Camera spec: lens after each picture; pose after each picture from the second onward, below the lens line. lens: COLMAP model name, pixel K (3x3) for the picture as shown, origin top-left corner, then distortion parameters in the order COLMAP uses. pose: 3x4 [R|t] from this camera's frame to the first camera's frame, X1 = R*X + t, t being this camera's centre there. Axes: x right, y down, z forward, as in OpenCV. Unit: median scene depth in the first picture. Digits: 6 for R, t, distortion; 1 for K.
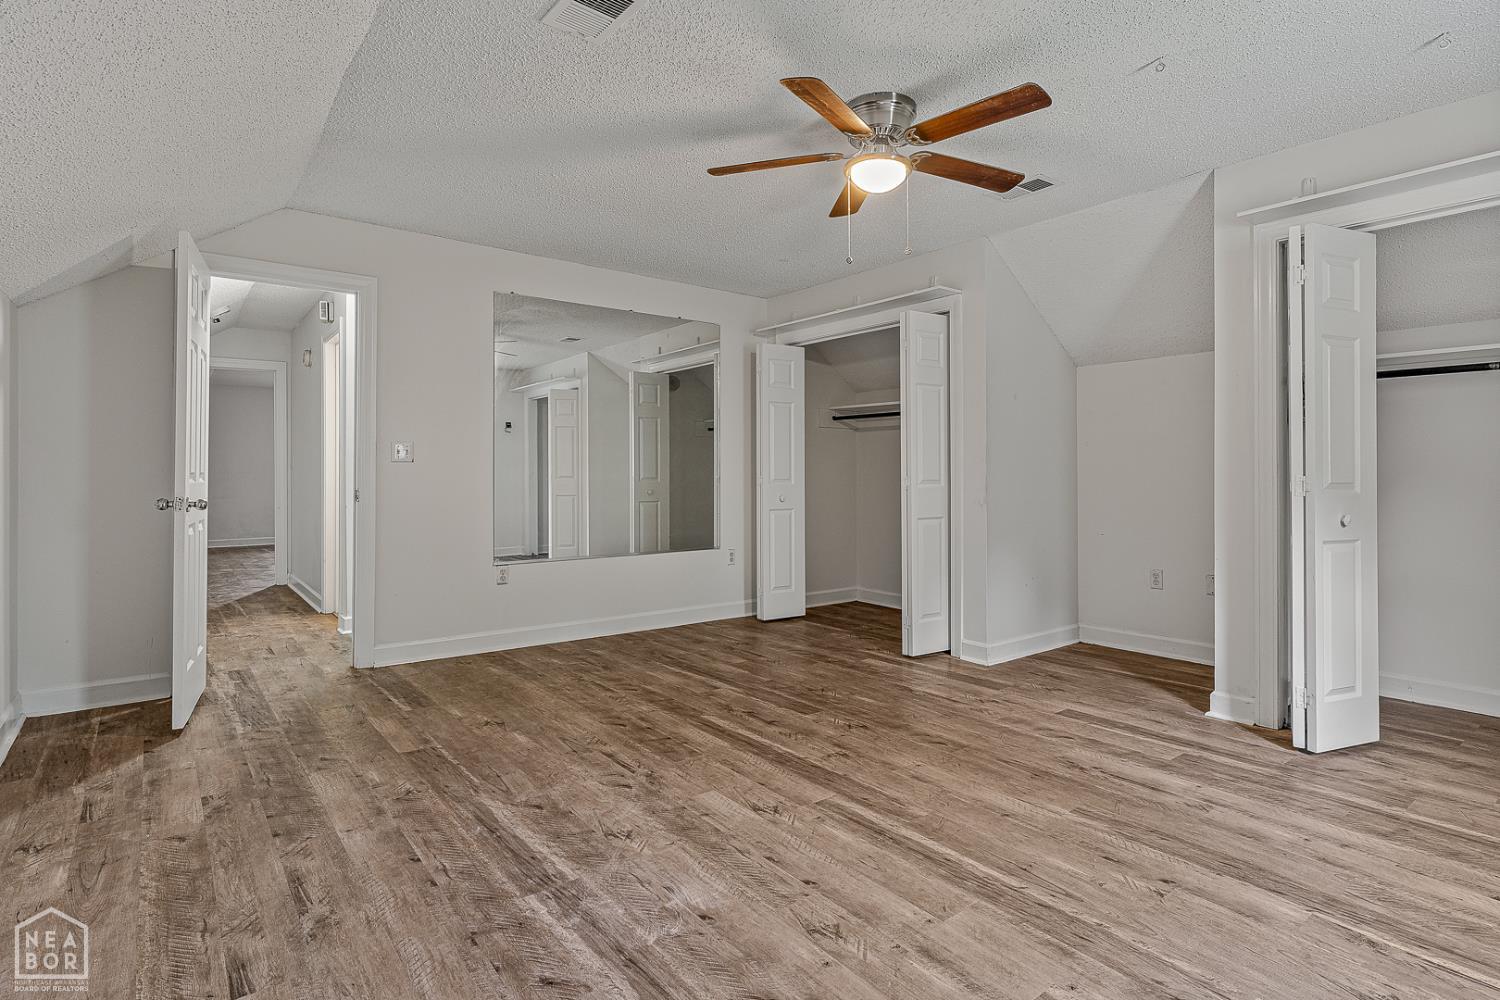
lens RADIAL K [[741.6, 0, 753.8], [0, 741.6, 468.5], [0, 0, 1]] dist [0.002340, -0.001664]
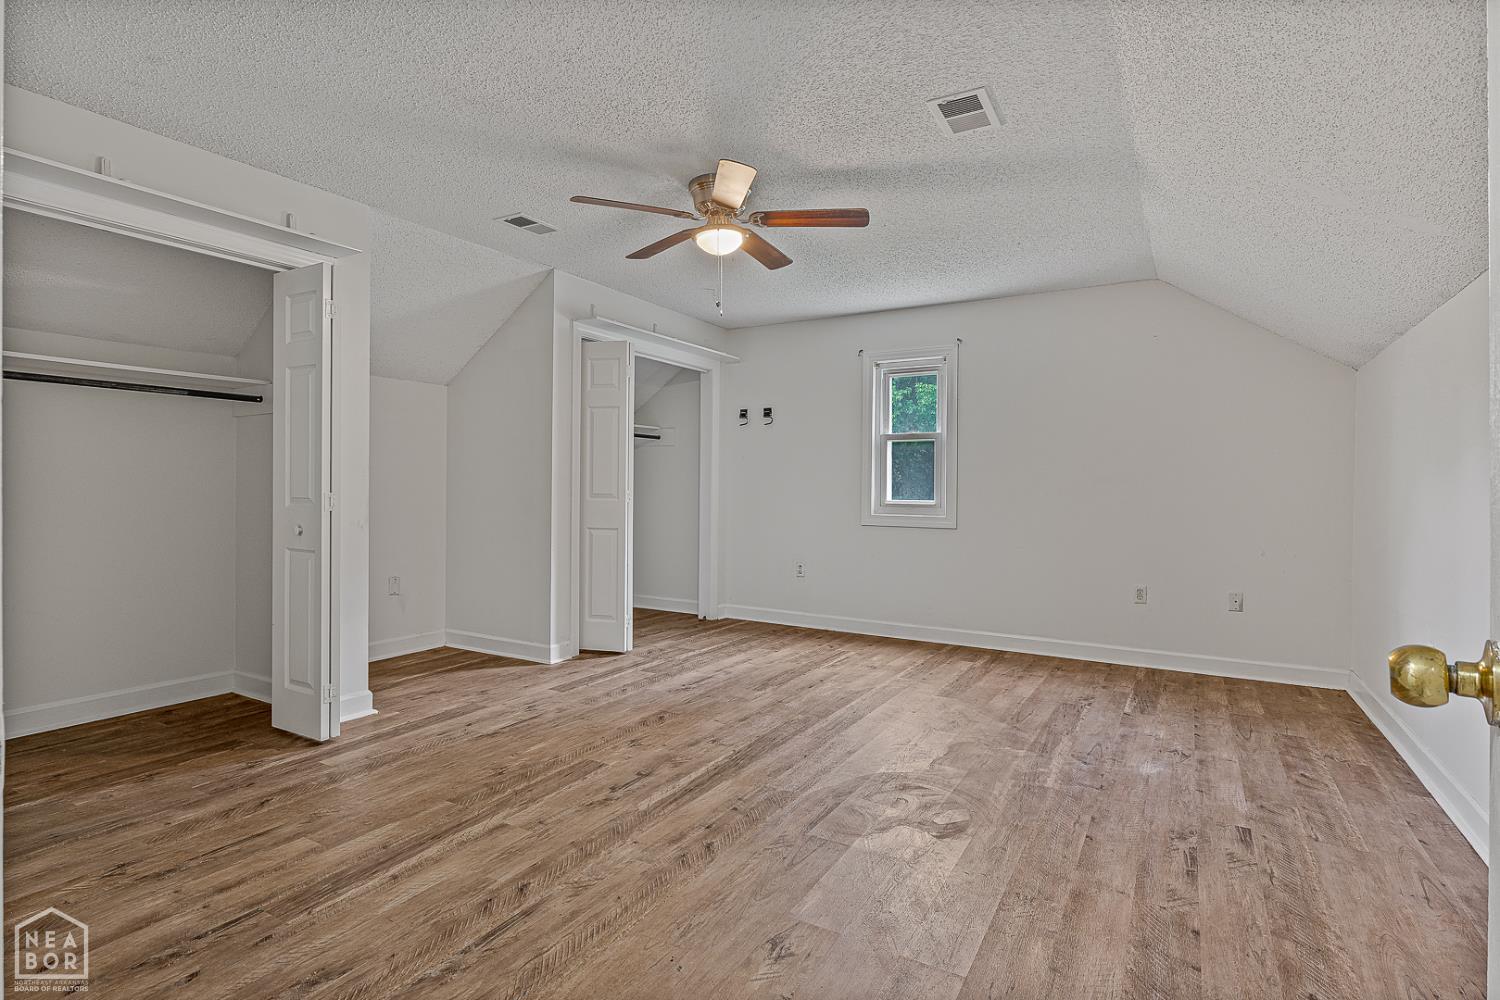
lens RADIAL K [[741.6, 0, 750.6], [0, 741.6, 497.2], [0, 0, 1]] dist [0.002340, -0.001664]
pose [[-0.354777, -0.015580, 0.934821, -0.890352], [-0.016188, 0.999814, 0.010520, 0.002553], [-0.934811, -0.011401, -0.354963, 1.272565]]
